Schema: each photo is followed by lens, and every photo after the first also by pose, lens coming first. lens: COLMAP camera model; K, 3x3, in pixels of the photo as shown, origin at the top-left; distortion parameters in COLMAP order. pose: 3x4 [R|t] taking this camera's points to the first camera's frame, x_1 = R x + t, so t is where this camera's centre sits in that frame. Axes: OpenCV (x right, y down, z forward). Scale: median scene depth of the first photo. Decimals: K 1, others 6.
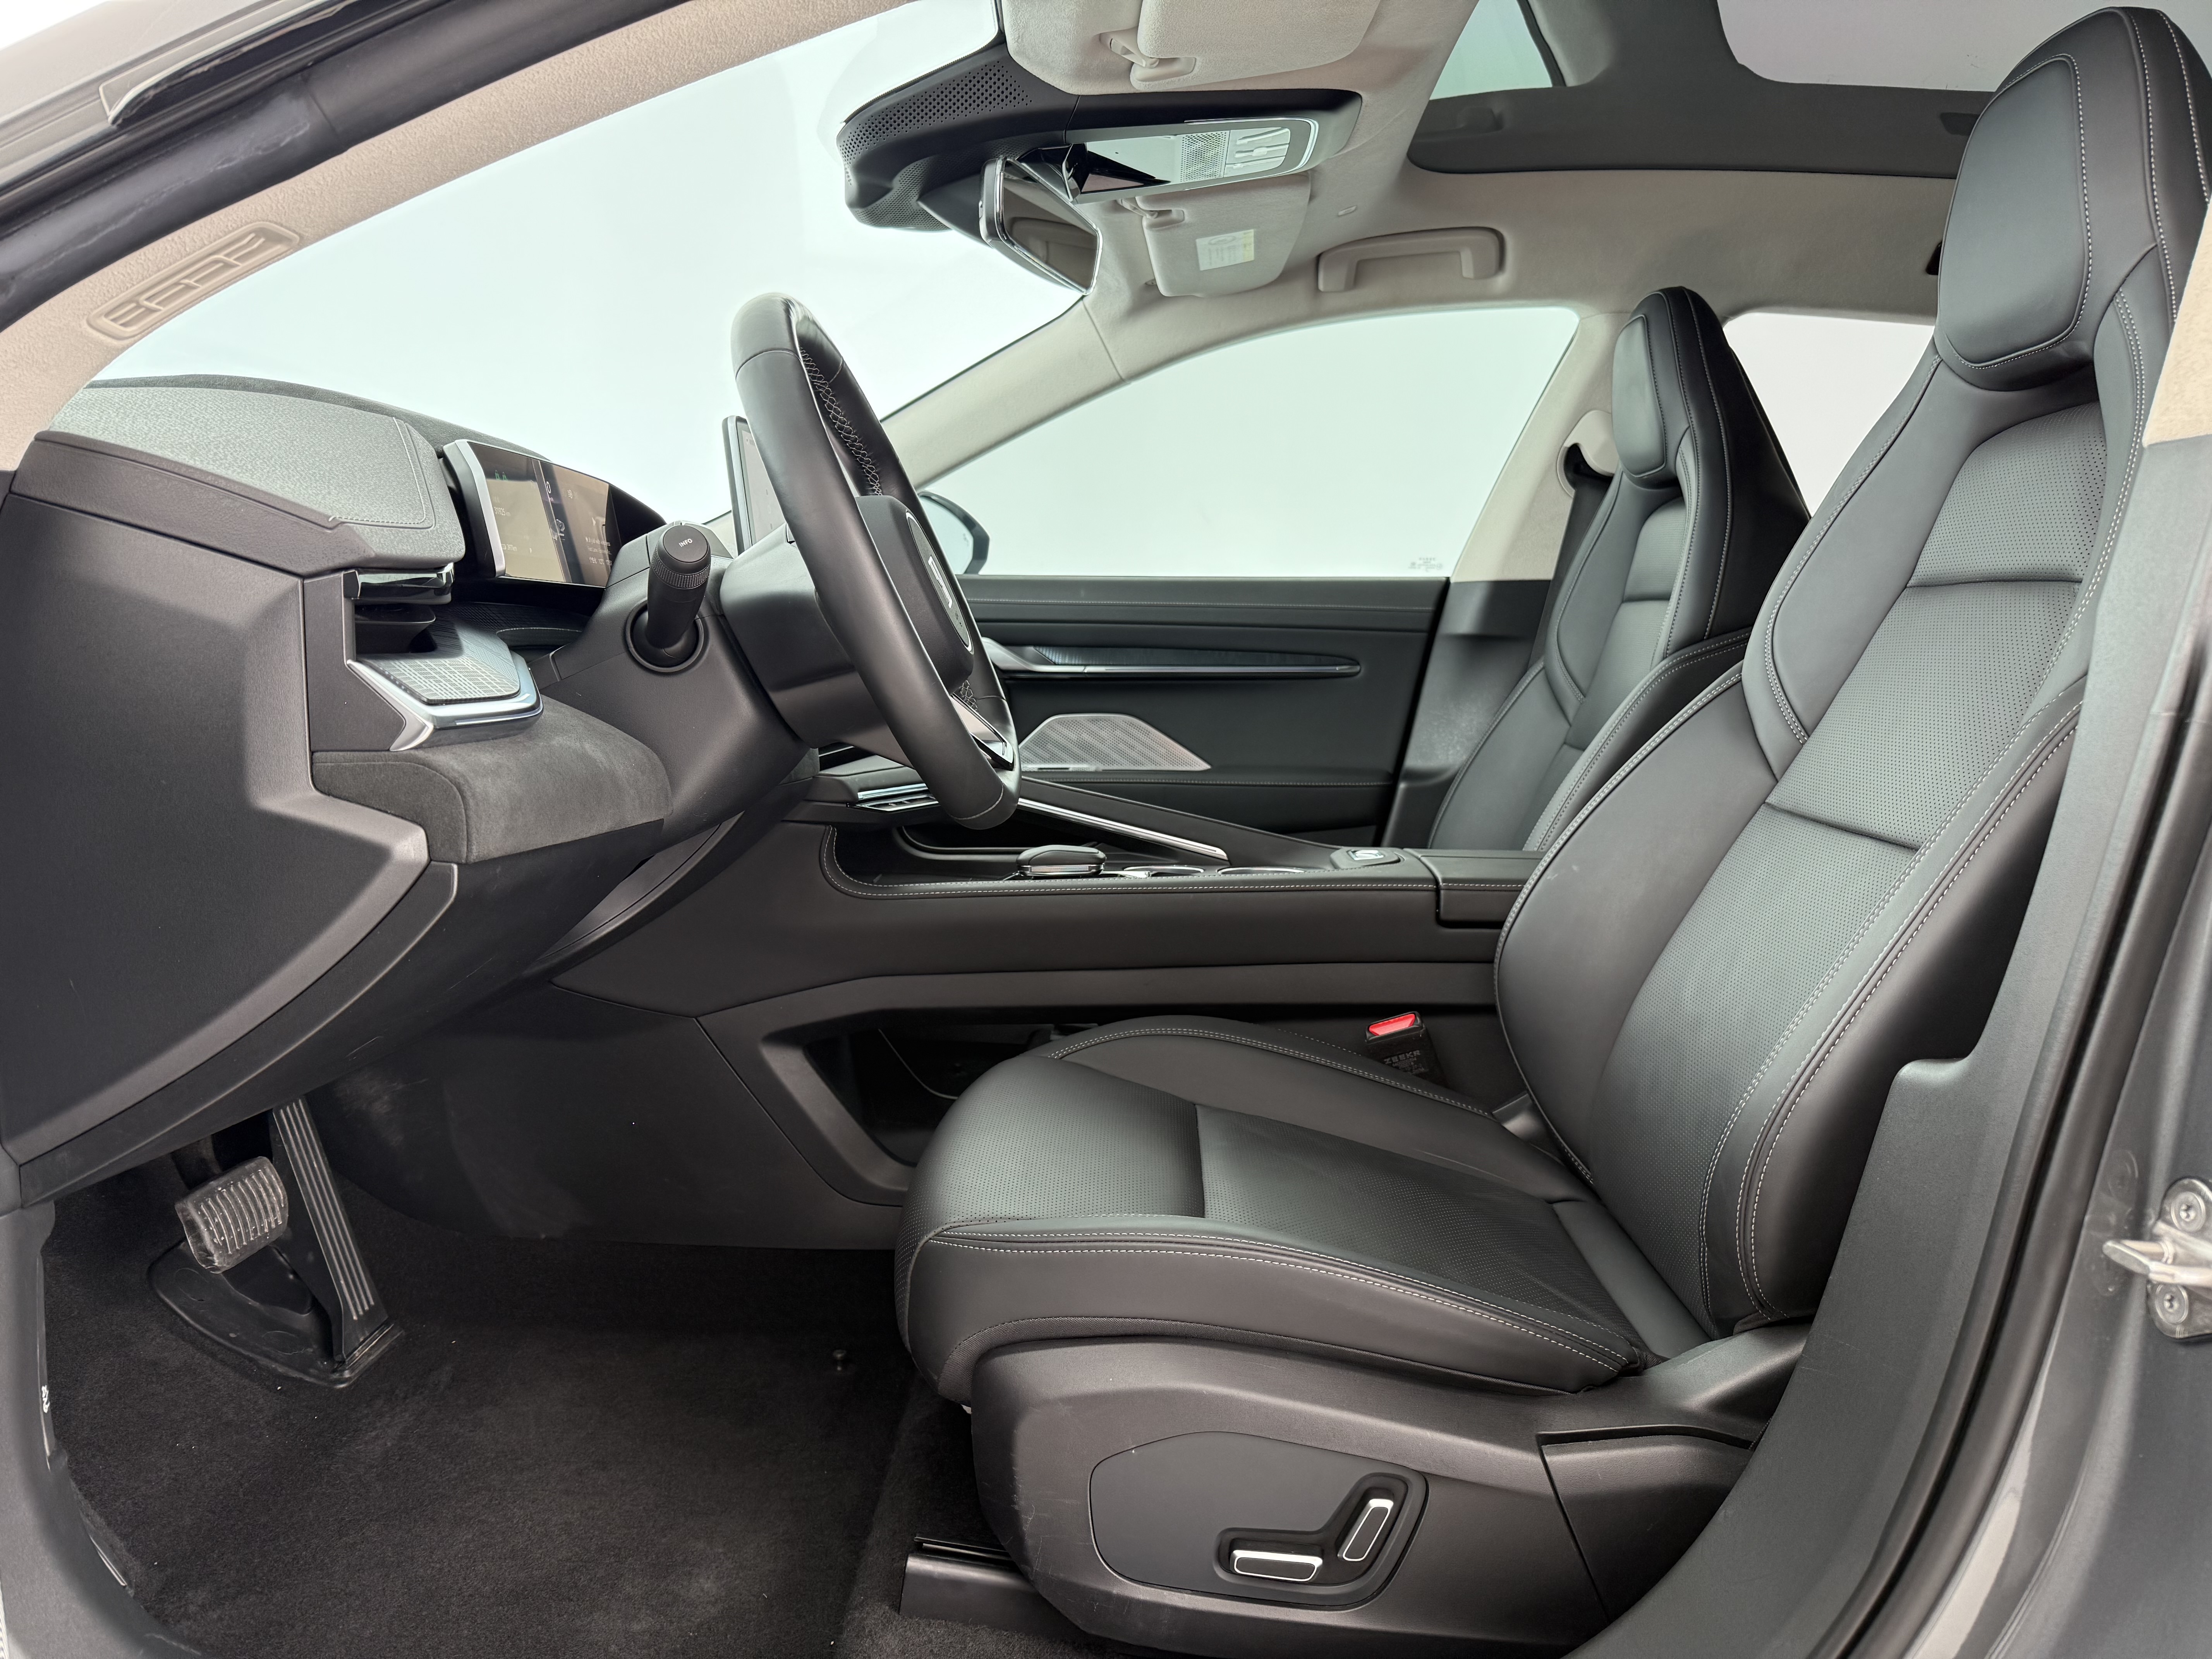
lens RADIAL K [[1547.0, 0, 1085.8], [0, 1547.0, 838.0], [0, 0, 1]] dist [0.074976, -0.114975]
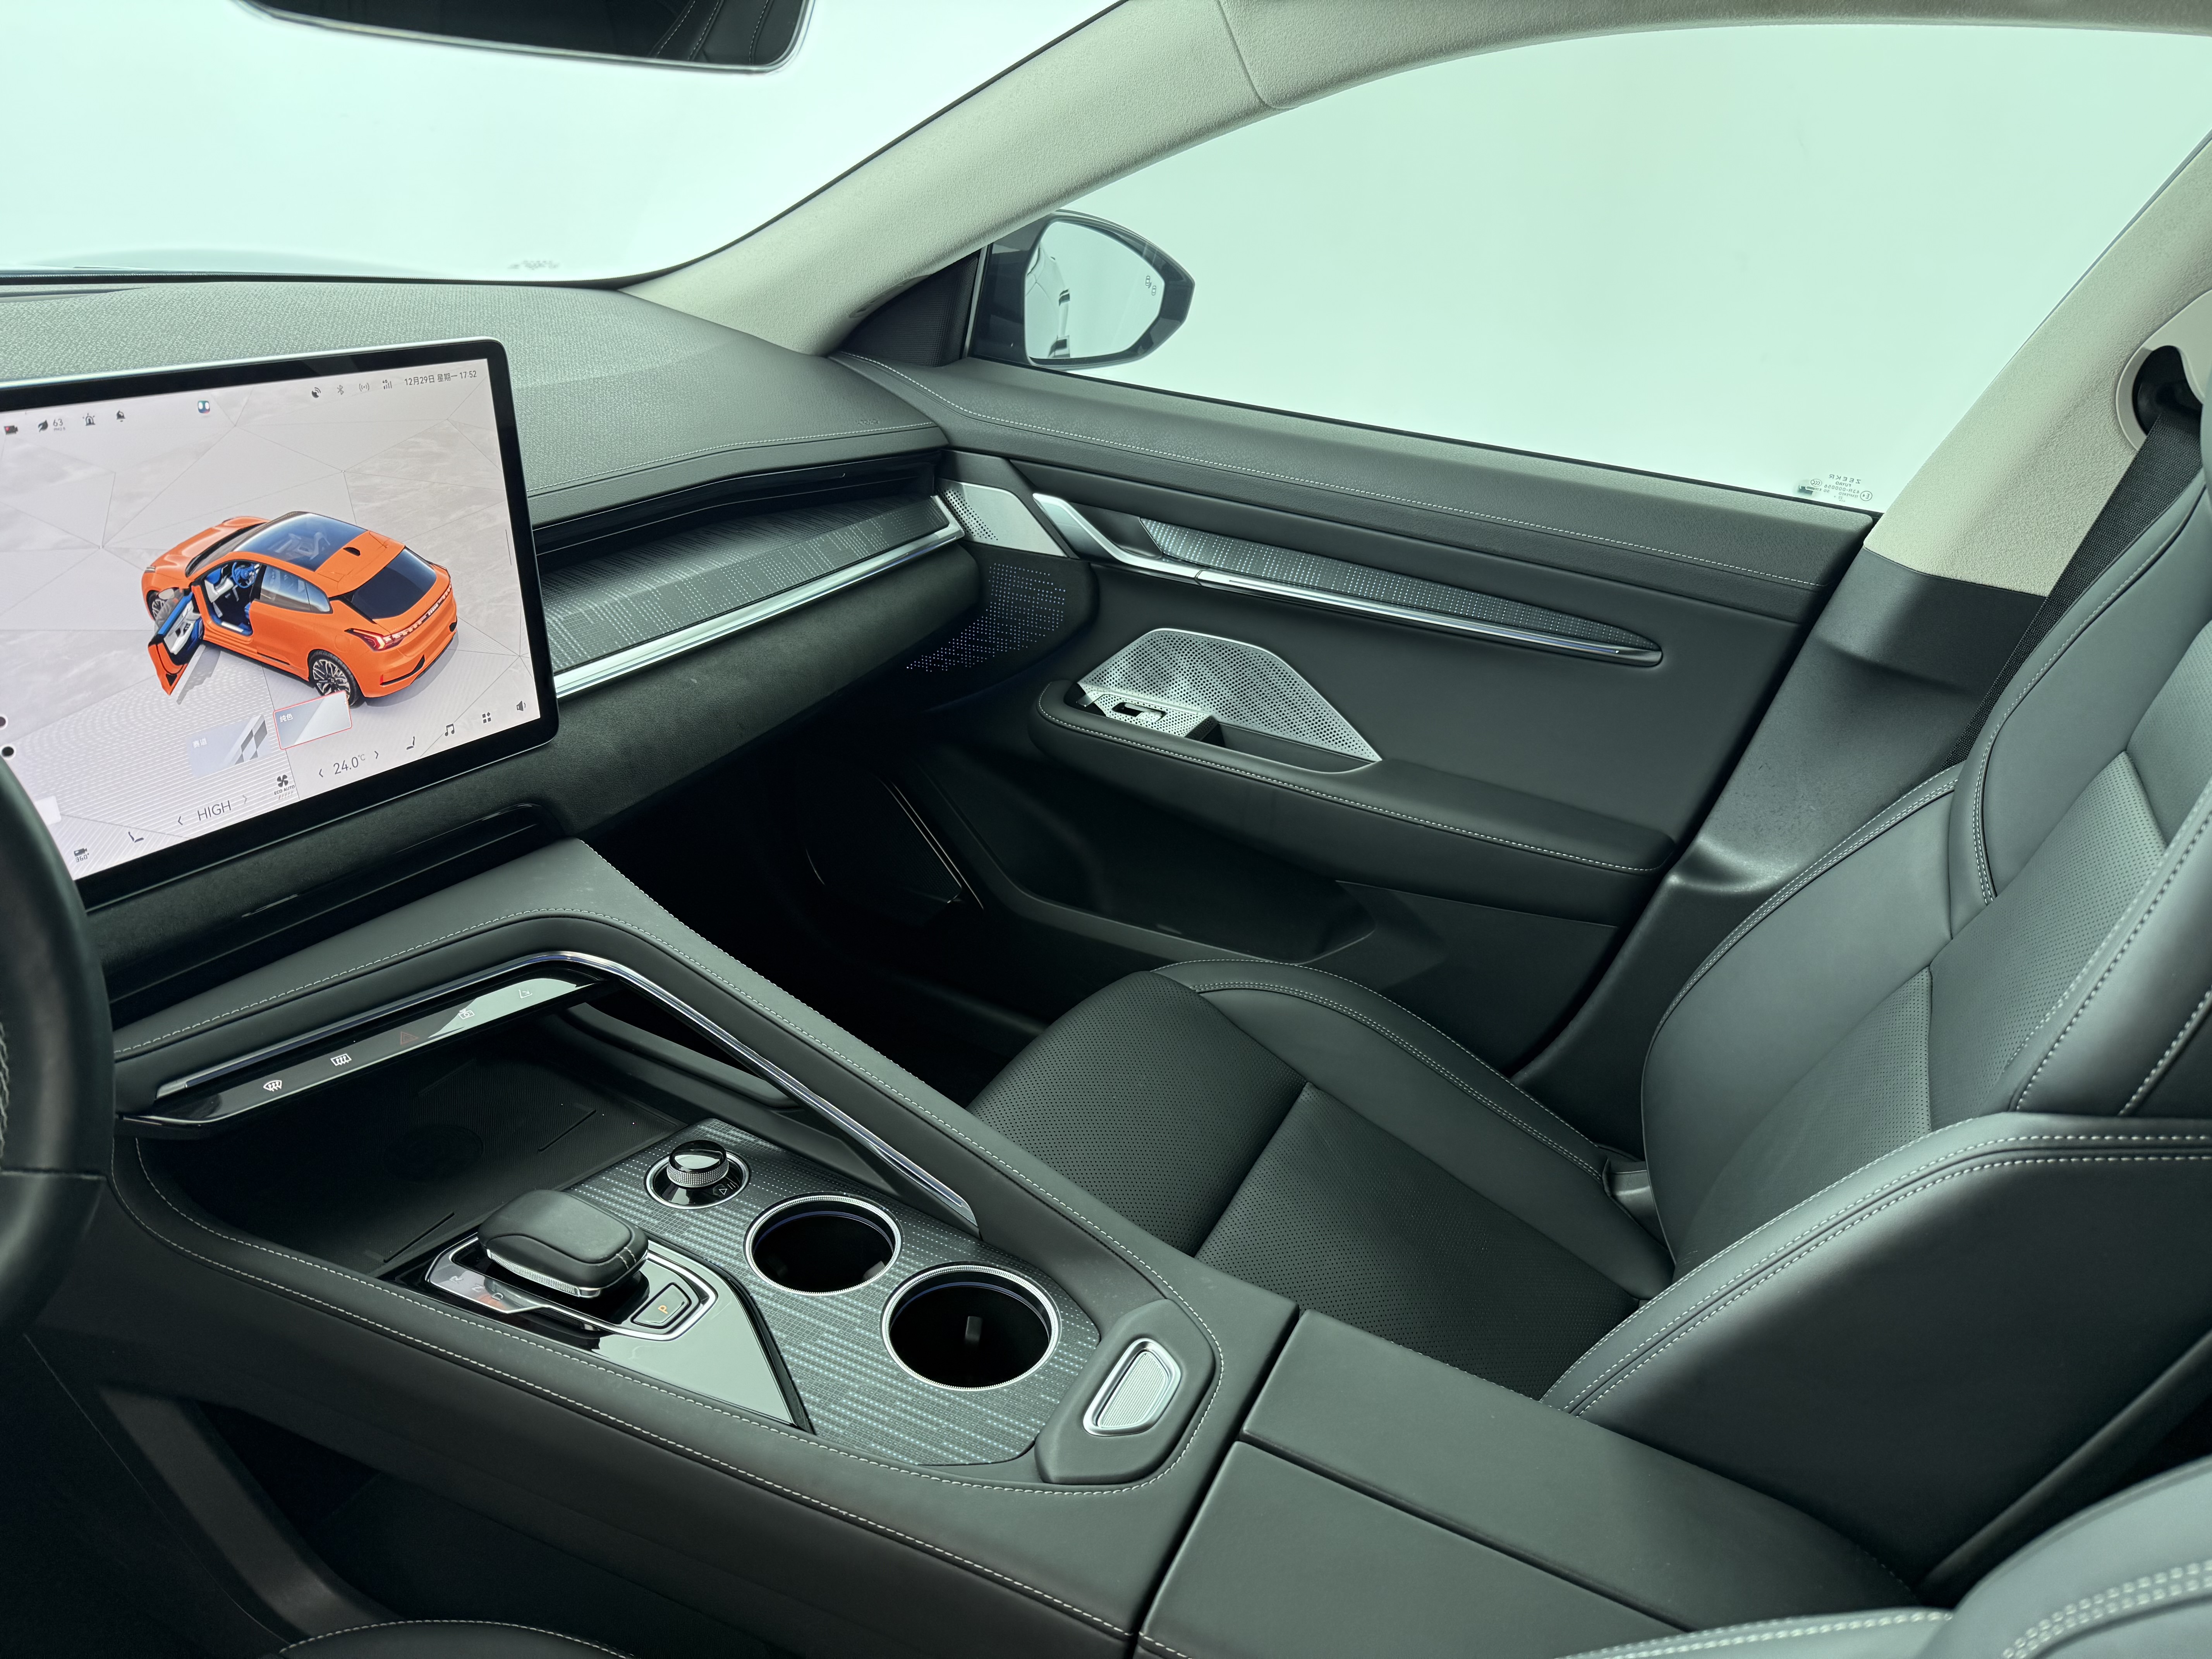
lens RADIAL K [[1547.0, 0, 1111.4], [0, 1547.0, 839.2], [0, 0, 1]] dist [0.074976, -0.114975]
pose [[0.917838, 0.239848, -0.316300, 0.203270], [-0.137248, 0.939420, 0.314091, -0.214135], [0.372473, -0.244874, 0.895154, 0.424739]]
